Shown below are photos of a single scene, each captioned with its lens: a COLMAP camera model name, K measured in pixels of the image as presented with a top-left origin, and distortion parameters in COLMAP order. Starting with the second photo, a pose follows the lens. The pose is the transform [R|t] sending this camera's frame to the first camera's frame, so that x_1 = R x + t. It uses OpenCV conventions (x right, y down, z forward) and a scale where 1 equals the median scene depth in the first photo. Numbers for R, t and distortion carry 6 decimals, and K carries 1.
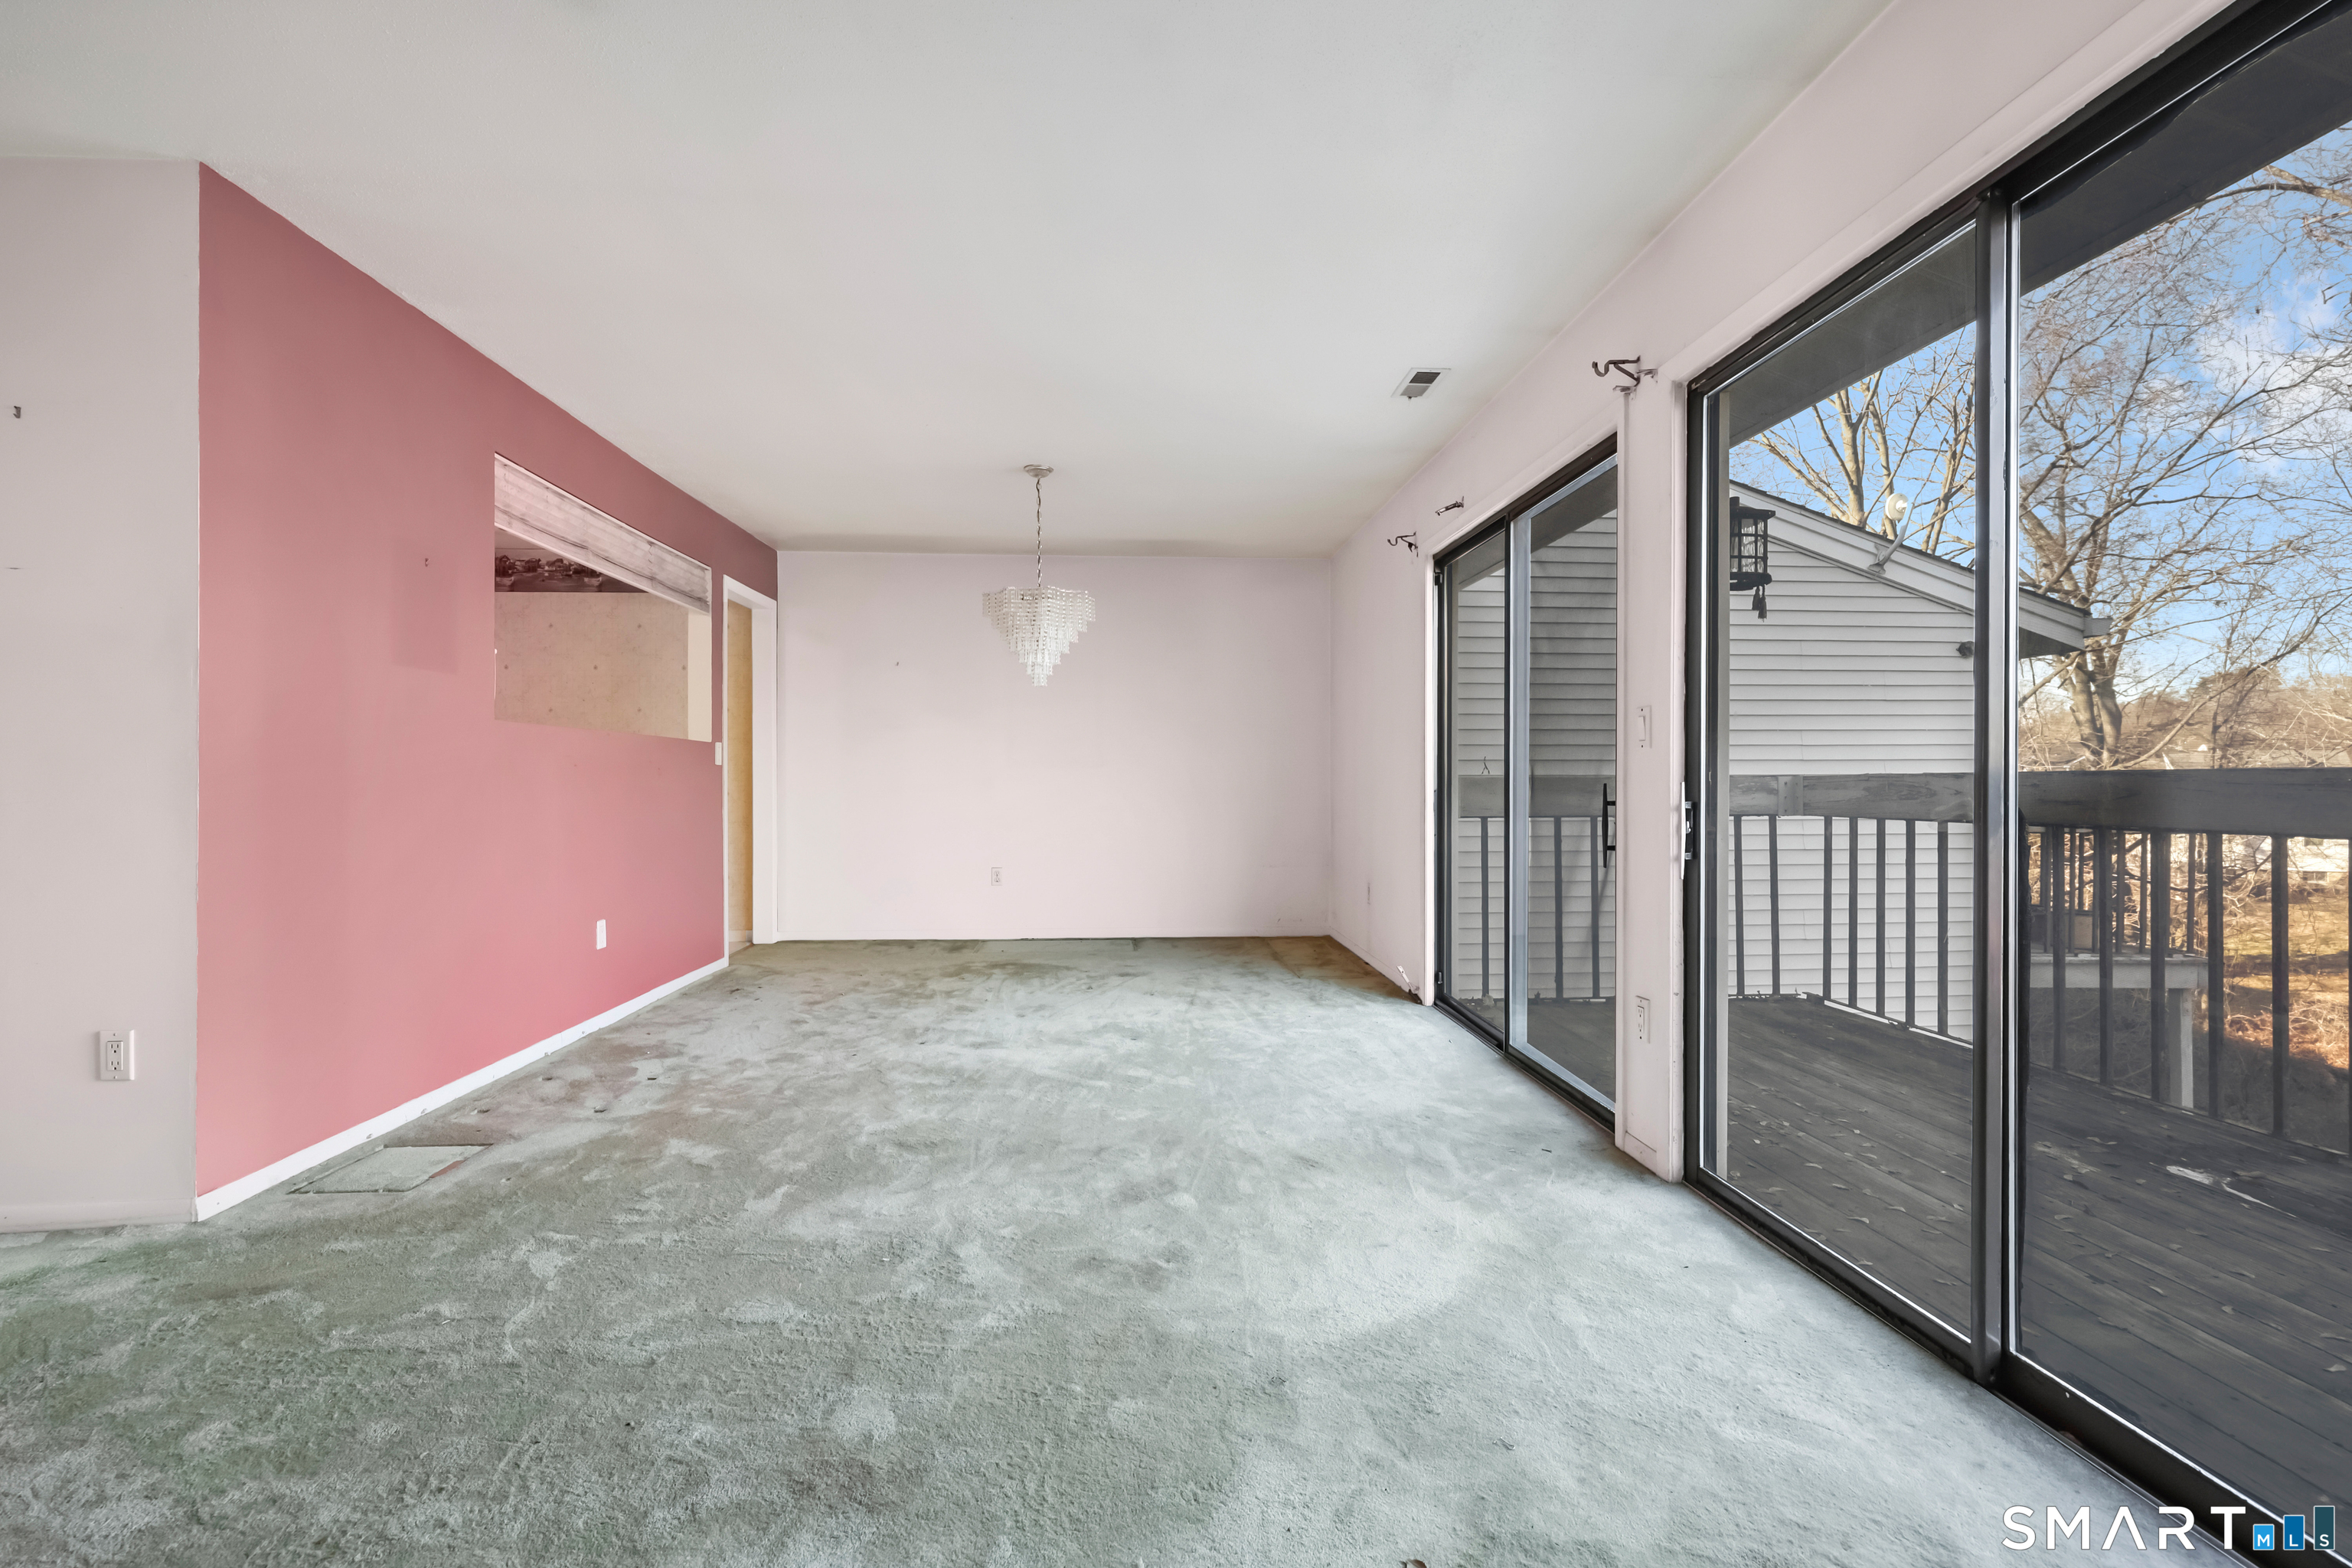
lens RADIAL K [[1066.9, 0, 1176.0], [0, 1066.9, 784.0], [0, 0, 1]] dist [0.001411, -0.000420]
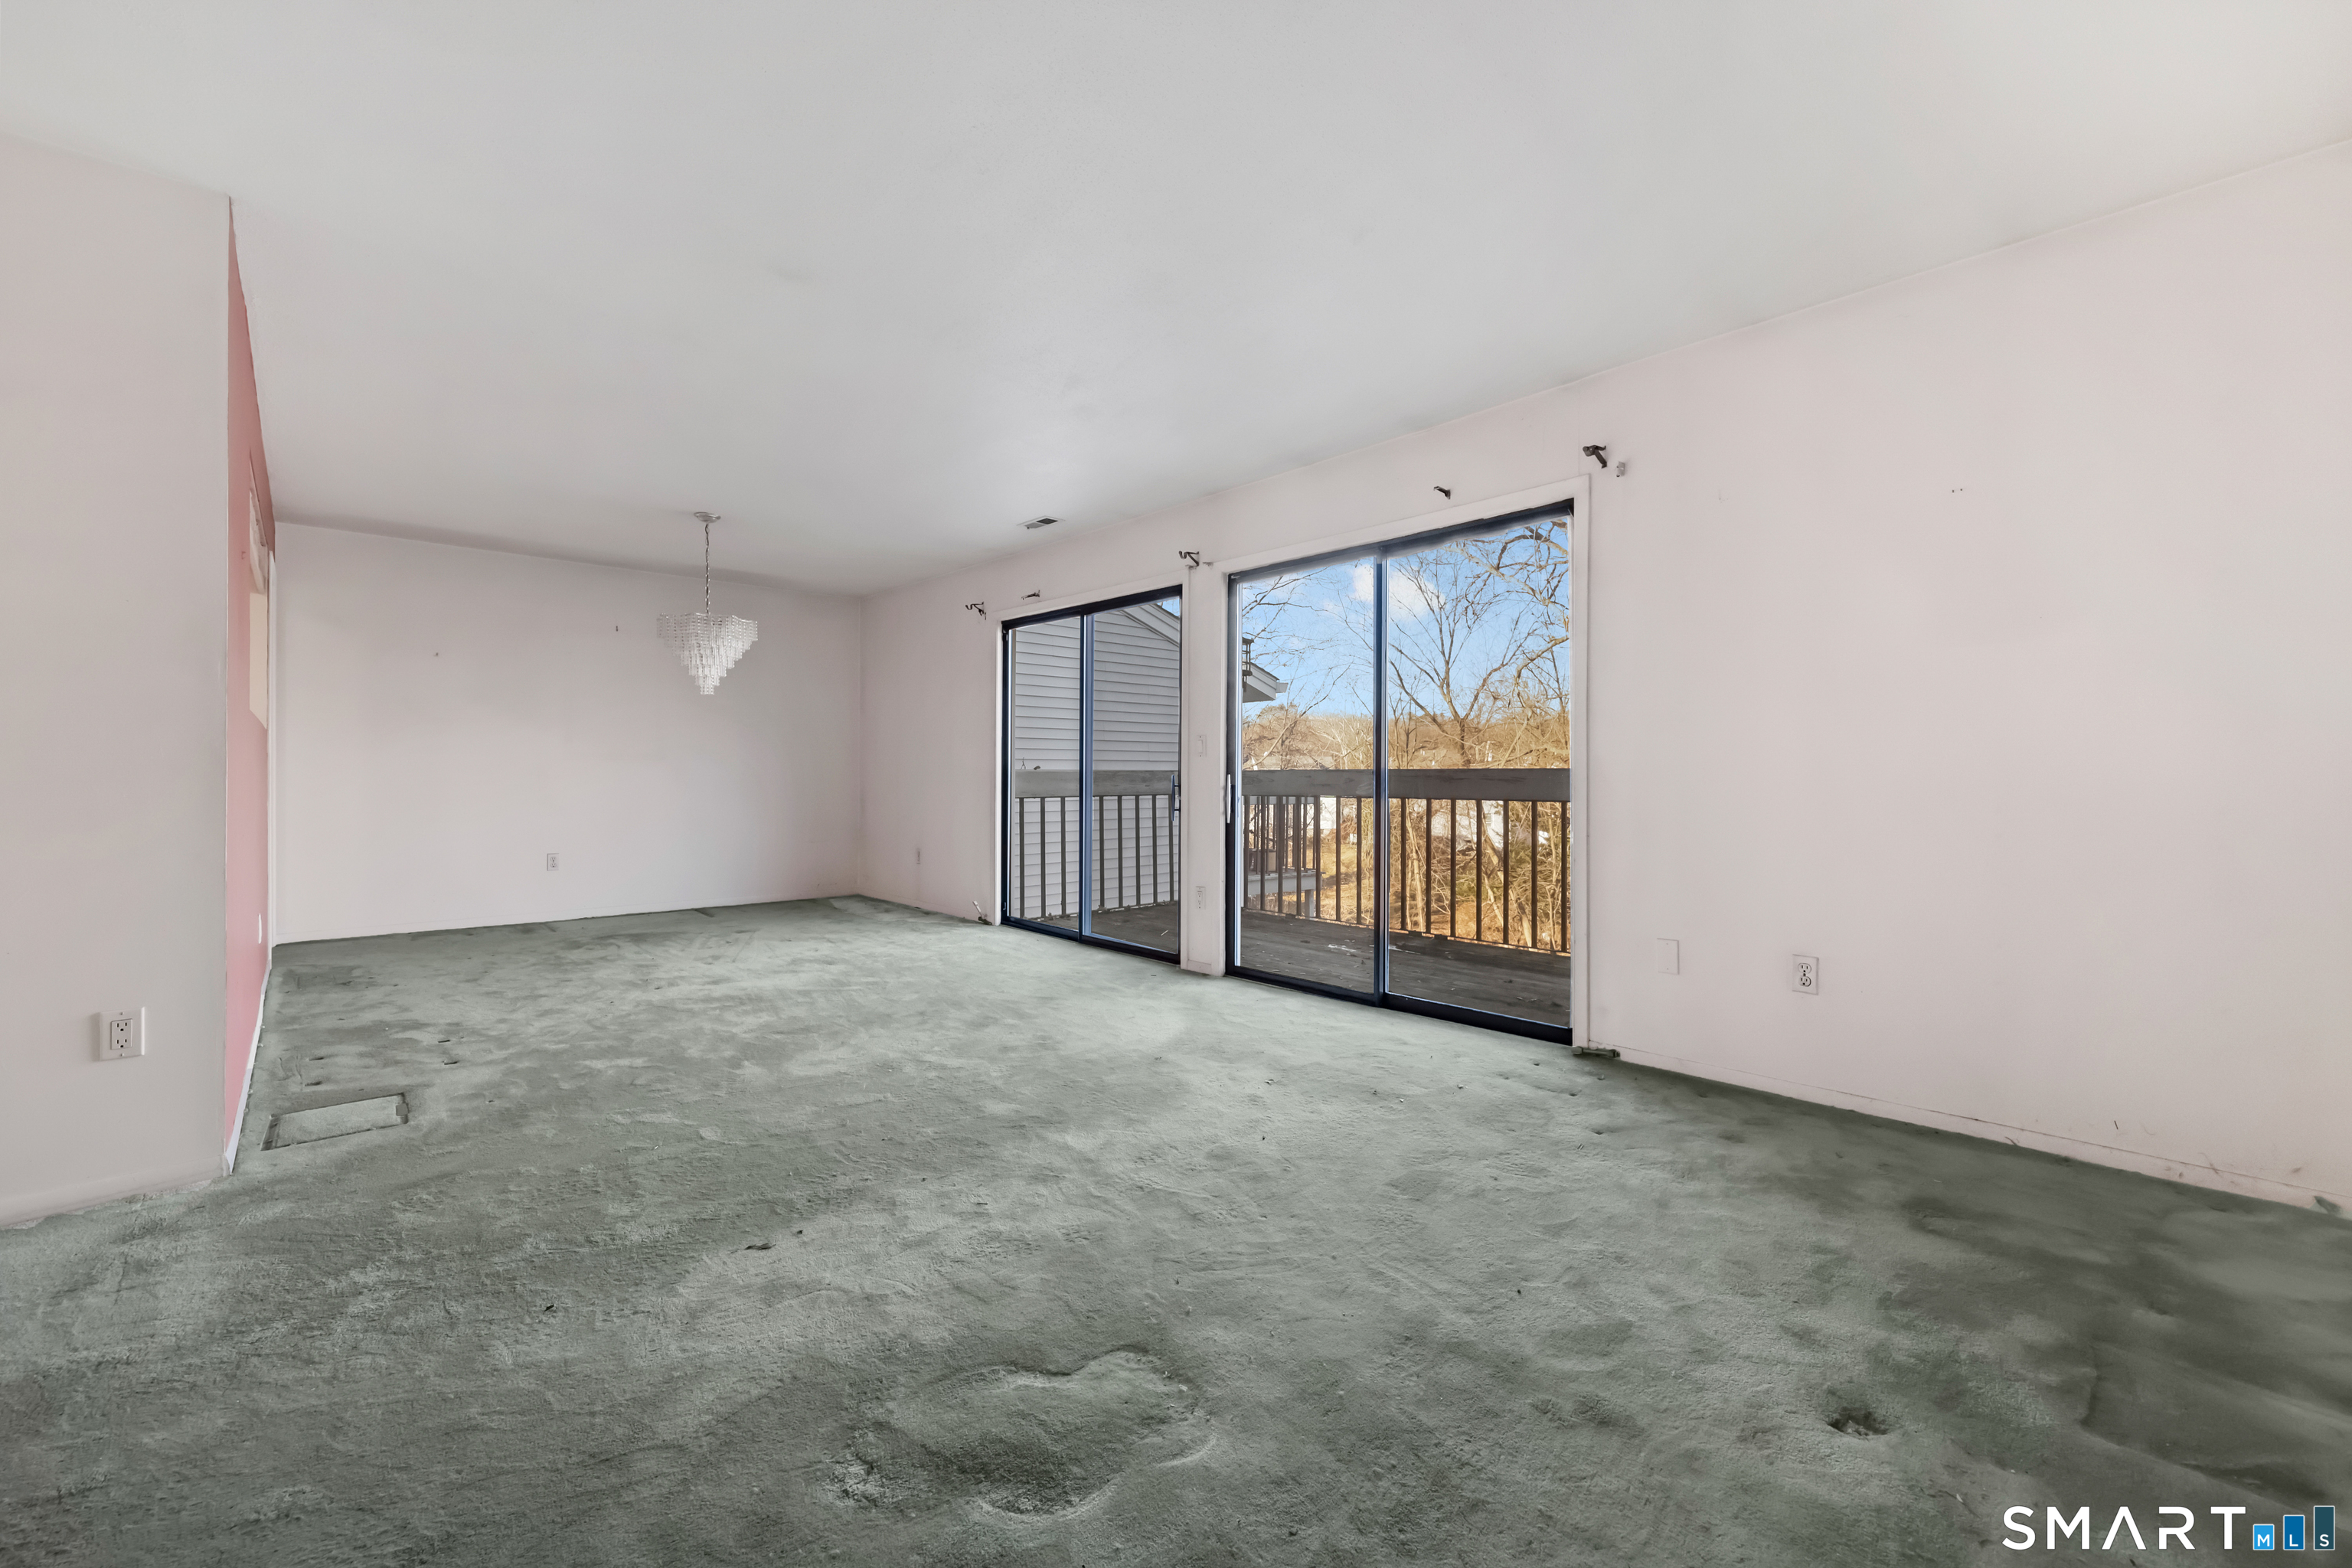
lens RADIAL K [[956.7, 0, 1168.6], [0, 956.7, 777.9], [0, 0, 1]] dist [-0.001202, -0.000078]
pose [[0.782996, 0.000449, 0.622027, -0.722442], [-0.001112, 0.999999, 0.000678, 0.003819], [-0.622026, -0.001223, 0.782996, -0.332096]]
